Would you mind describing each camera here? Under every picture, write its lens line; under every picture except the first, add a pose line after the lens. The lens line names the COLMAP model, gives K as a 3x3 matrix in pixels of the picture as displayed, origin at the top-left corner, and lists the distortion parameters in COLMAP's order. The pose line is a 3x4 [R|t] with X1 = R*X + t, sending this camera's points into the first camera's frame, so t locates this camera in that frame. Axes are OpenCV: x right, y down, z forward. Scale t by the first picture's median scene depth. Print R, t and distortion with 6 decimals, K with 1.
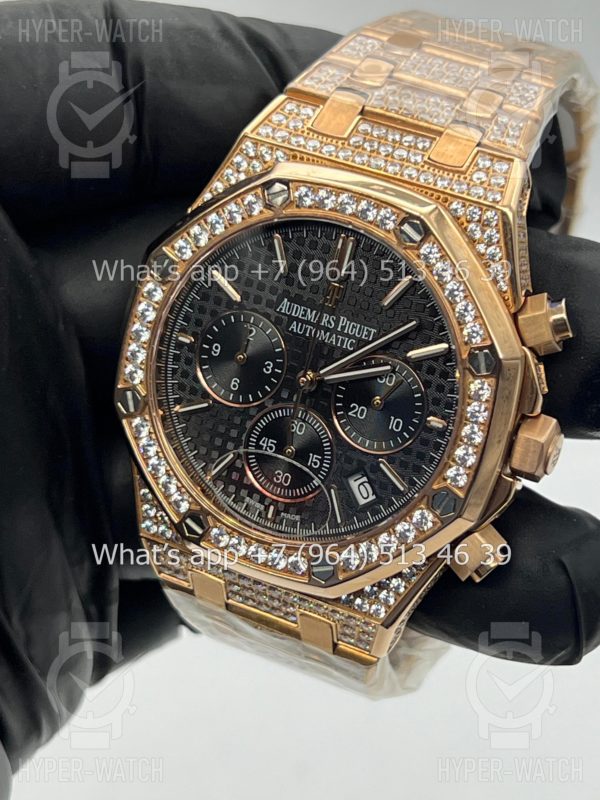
lens RADIAL K [[1863.3, 0, 300.0], [0, 1863.3, 400.0], [0, 0, 1]] dist [0.302683, -0.048422]
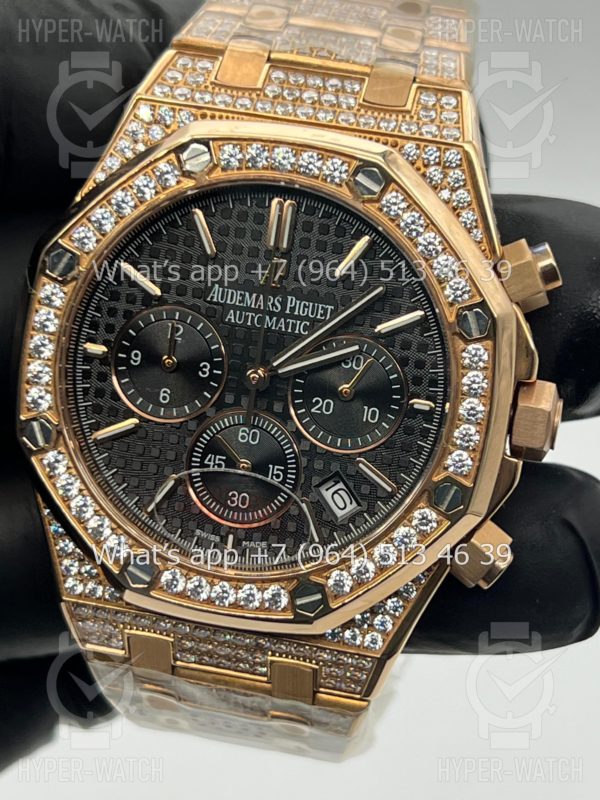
lens RADIAL K [[1863.3, 0, 300.0], [0, 1863.3, 400.0], [0, 0, 1]] dist [0.302683, -0.048422]
pose [[0.971120, -0.124092, 0.203784, -0.147840], [0.136105, 0.989627, -0.045979, 0.040178], [-0.195964, 0.072387, 0.977936, 0.181029]]
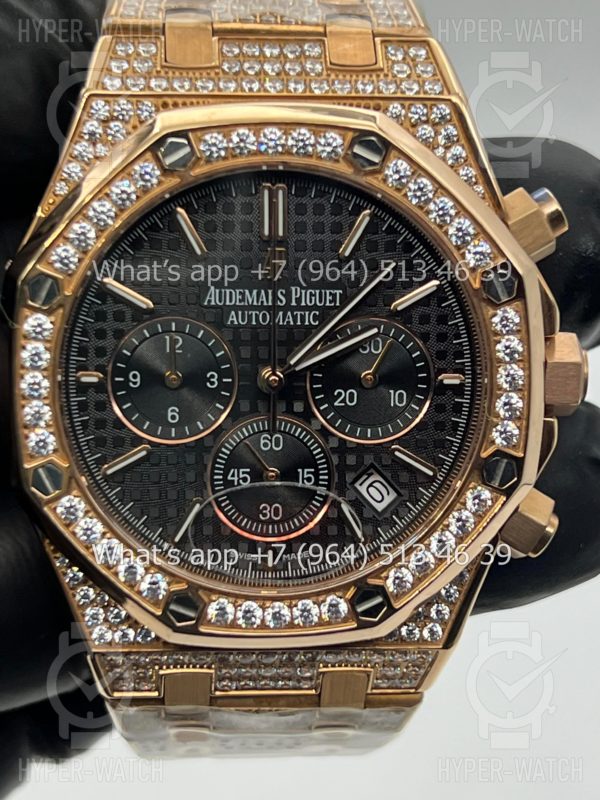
lens RADIAL K [[1863.3, 0, 300.0], [0, 1863.3, 400.0], [0, 0, 1]] dist [0.302683, -0.048422]
pose [[0.876819, -0.293562, 0.380802, -0.281164], [0.298359, 0.953252, 0.047877, -0.035765], [-0.377055, 0.071636, 0.923416, 0.283117]]
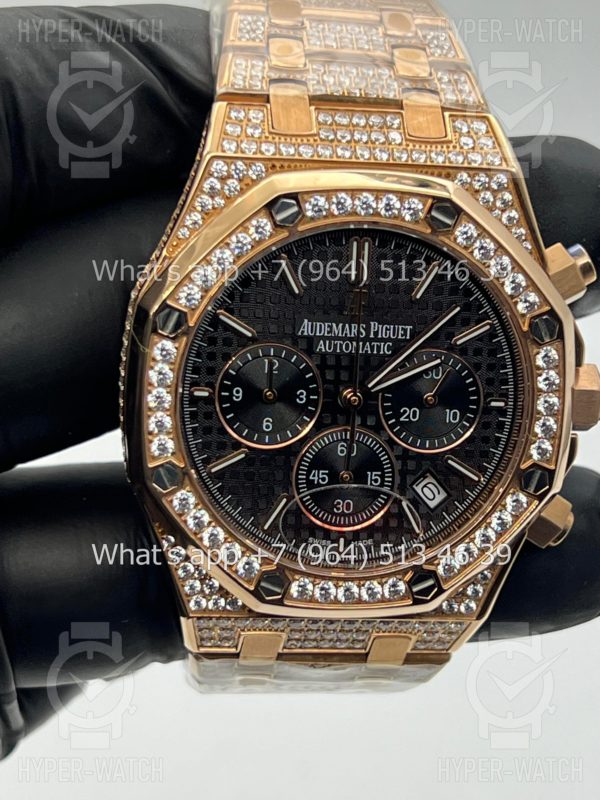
lens RADIAL K [[1863.3, 0, 300.0], [0, 1863.3, 400.0], [0, 0, 1]] dist [0.302683, -0.048422]
pose [[0.854678, -0.288028, 0.431933, -0.417439], [0.255059, 0.957613, 0.133877, -0.139925], [-0.452185, -0.004253, 0.891914, 0.183369]]
